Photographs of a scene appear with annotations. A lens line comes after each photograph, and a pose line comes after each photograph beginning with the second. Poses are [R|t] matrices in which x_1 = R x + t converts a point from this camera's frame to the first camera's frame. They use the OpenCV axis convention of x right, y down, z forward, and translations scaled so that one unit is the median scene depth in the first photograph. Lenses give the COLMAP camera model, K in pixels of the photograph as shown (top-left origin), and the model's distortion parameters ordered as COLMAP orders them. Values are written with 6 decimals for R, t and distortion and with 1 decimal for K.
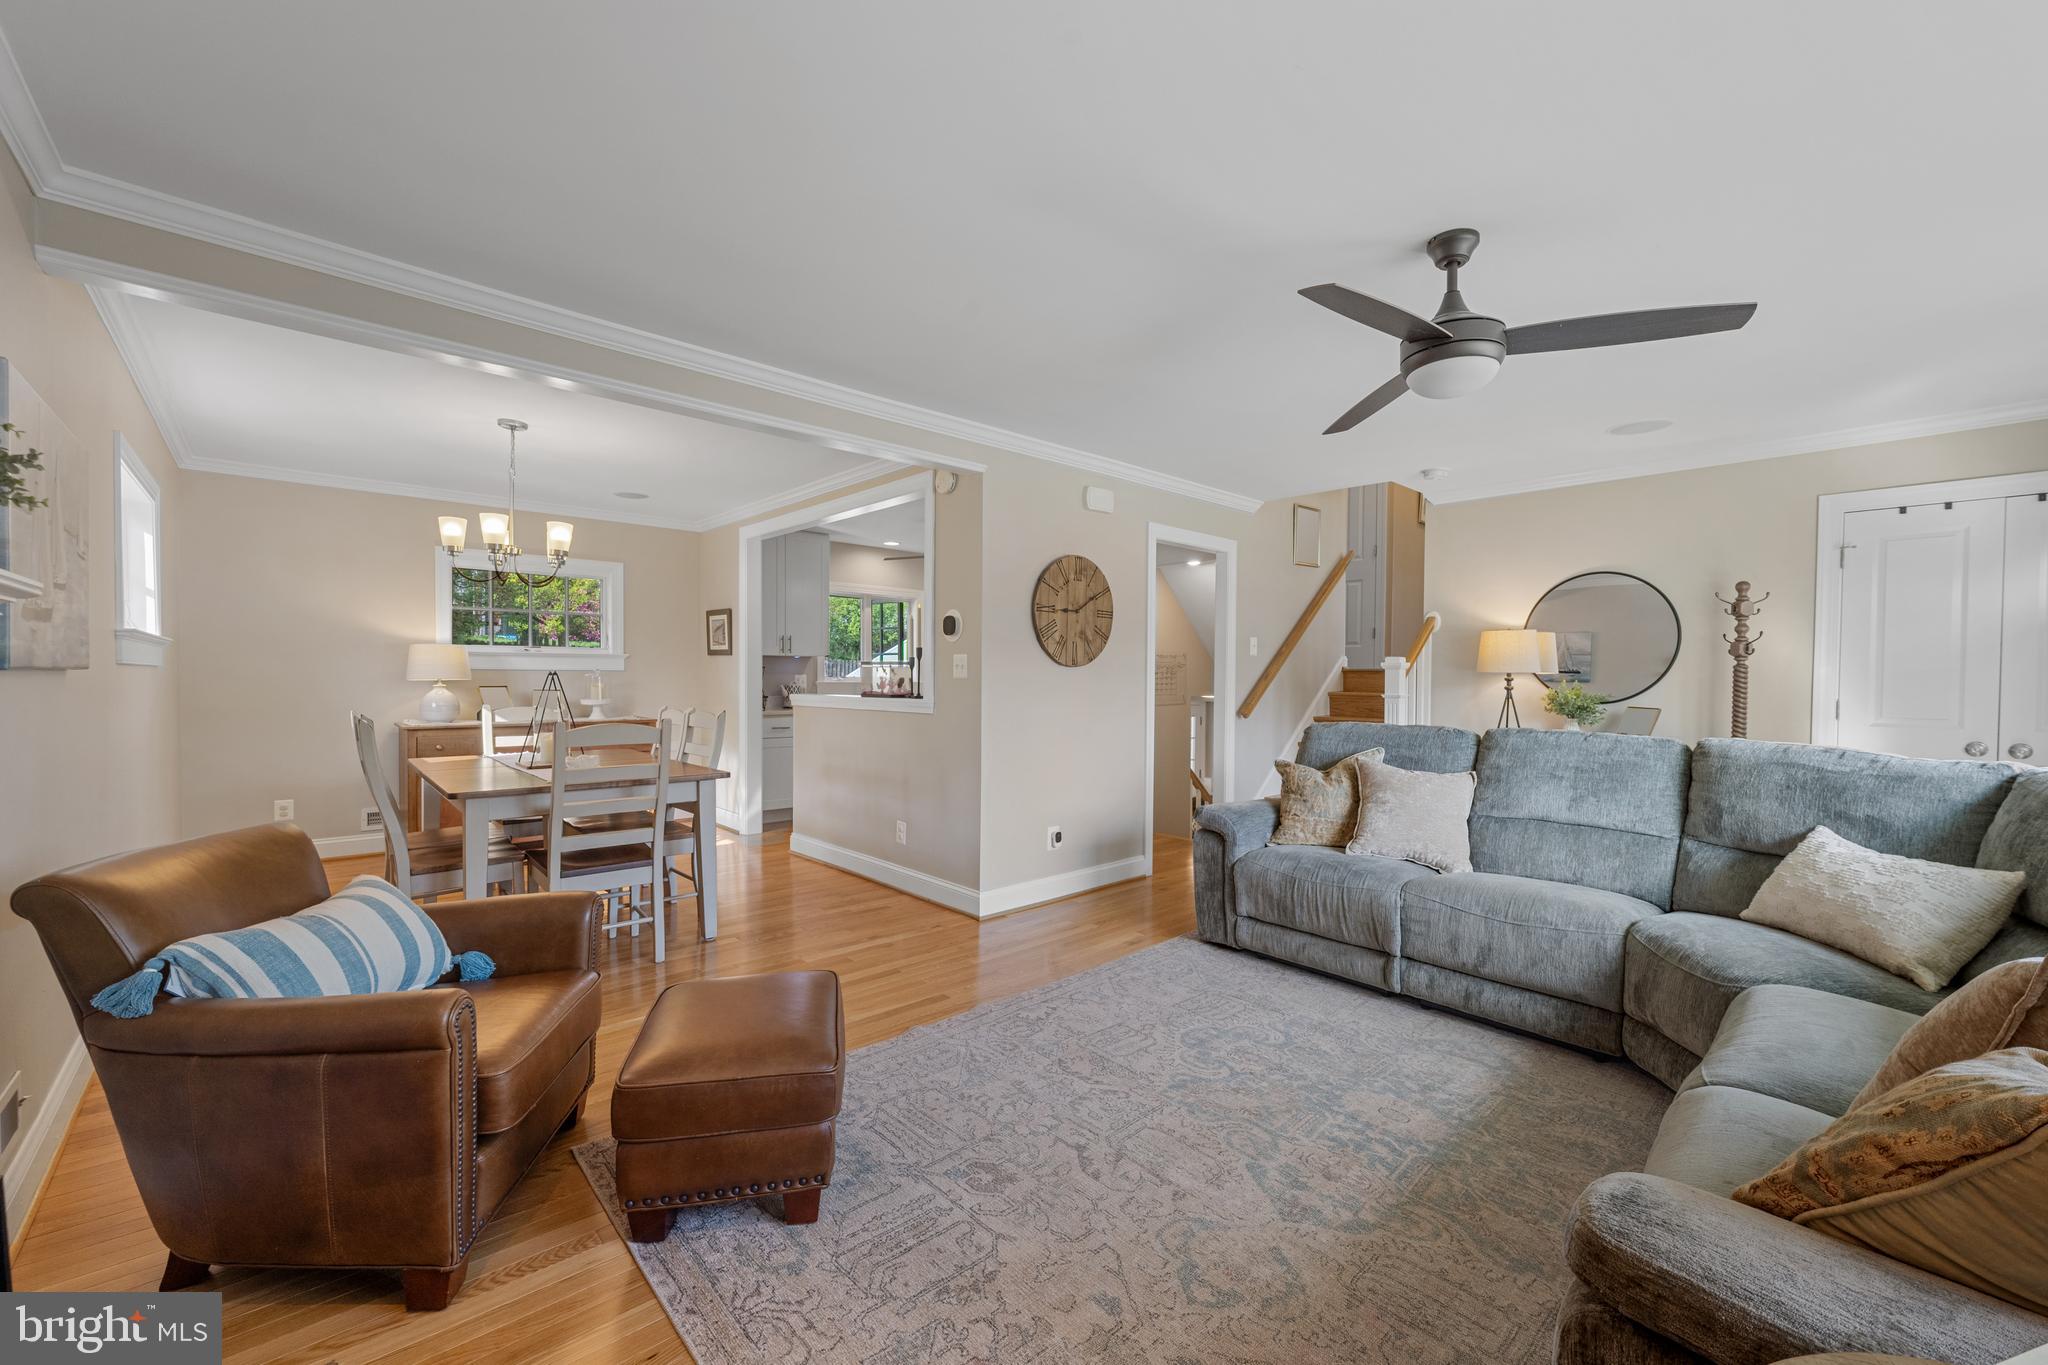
lens RADIAL K [[809.3, 0, 1019.7], [0, 809.3, 697.0], [0, 0, 1]] dist [-0.003909, -0.000384]
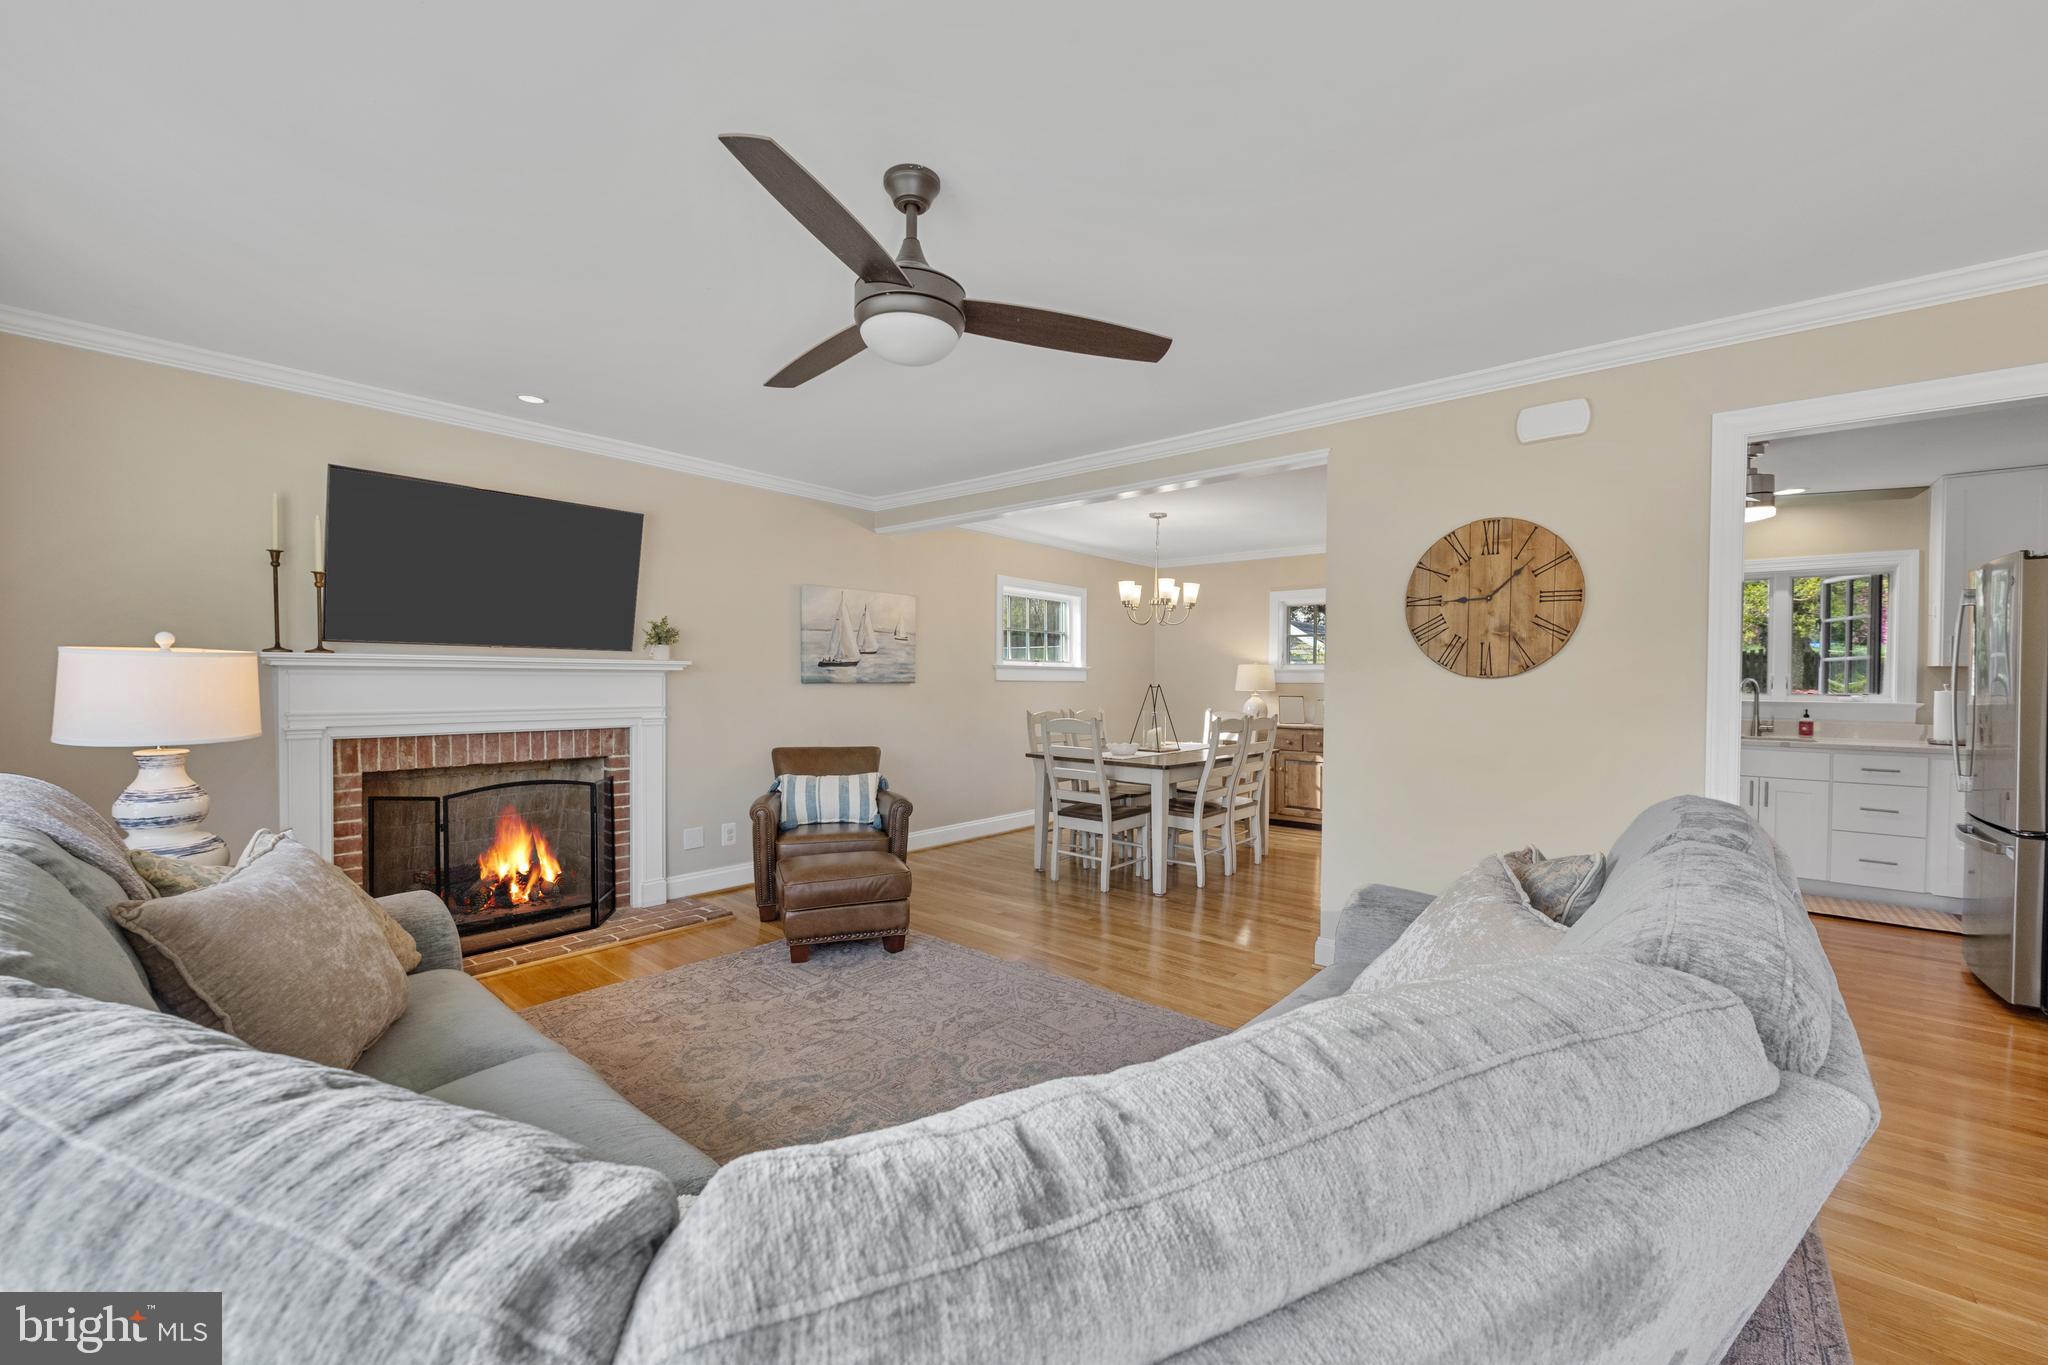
lens RADIAL K [[809.3, 0, 1021.1], [0, 809.3, 691.7], [0, 0, 1]] dist [-0.003909, -0.000384]
pose [[0.126423, 0.008229, -0.991942, 0.722861], [-0.033057, 0.999445, 0.004079, -0.015411], [0.991425, 0.032275, 0.126625, 0.523247]]
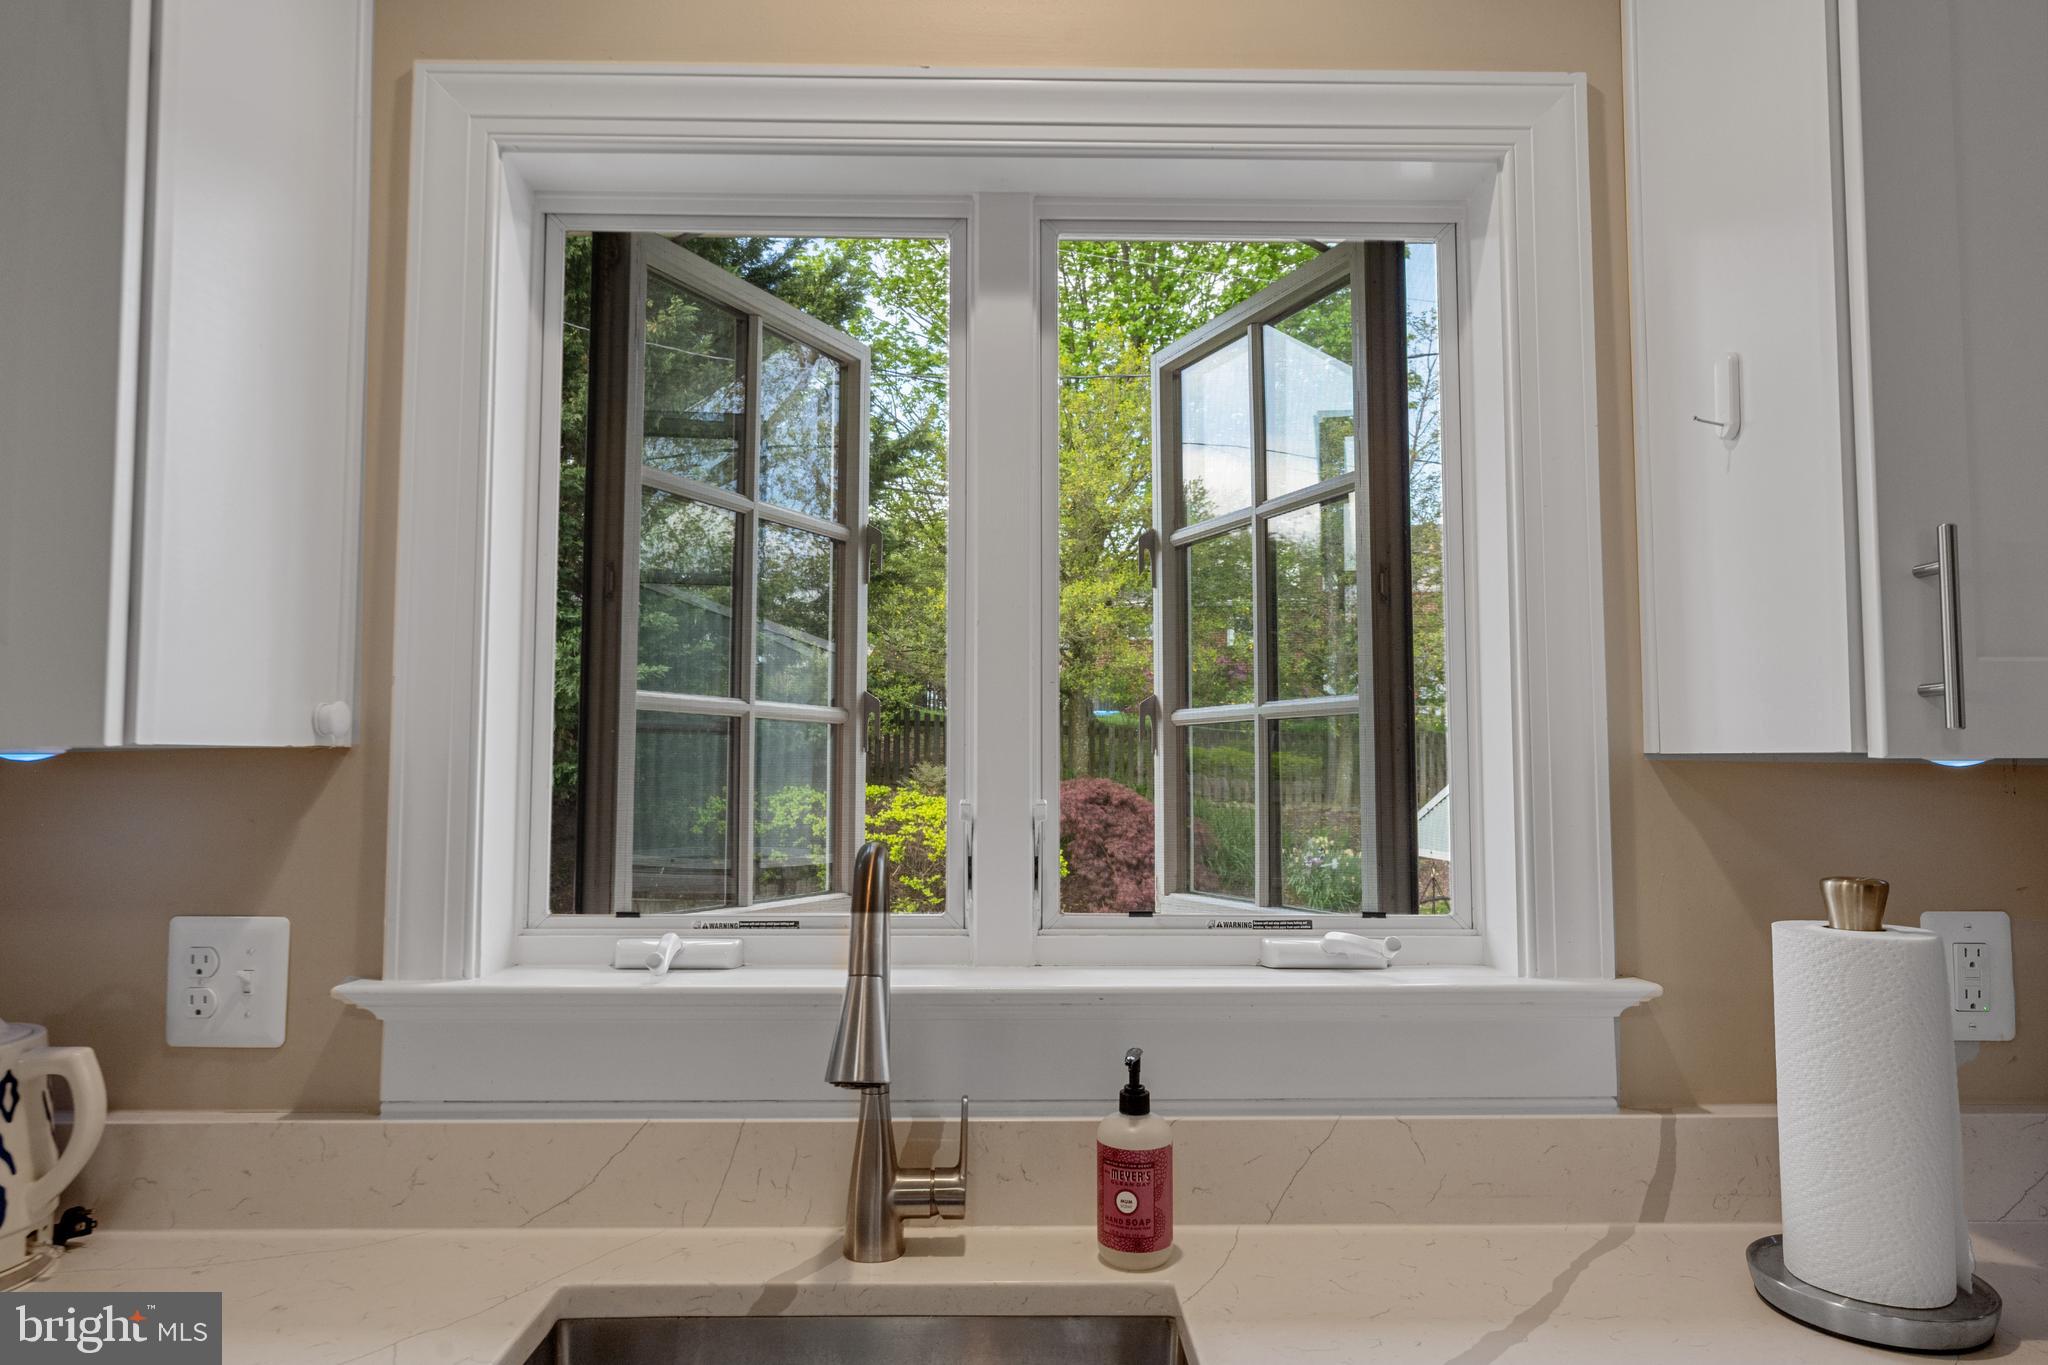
lens RADIAL K [[1271.6, 0, 1027.4], [0, 1271.6, 694.4], [0, 0, 1]] dist [0.006360, 0.003415]
pose [[0.756258, -0.043641, -0.652817, -0.131848], [-0.012894, 0.996585, -0.081559, -0.075038], [0.654147, 0.070097, 0.753113, 1.581042]]
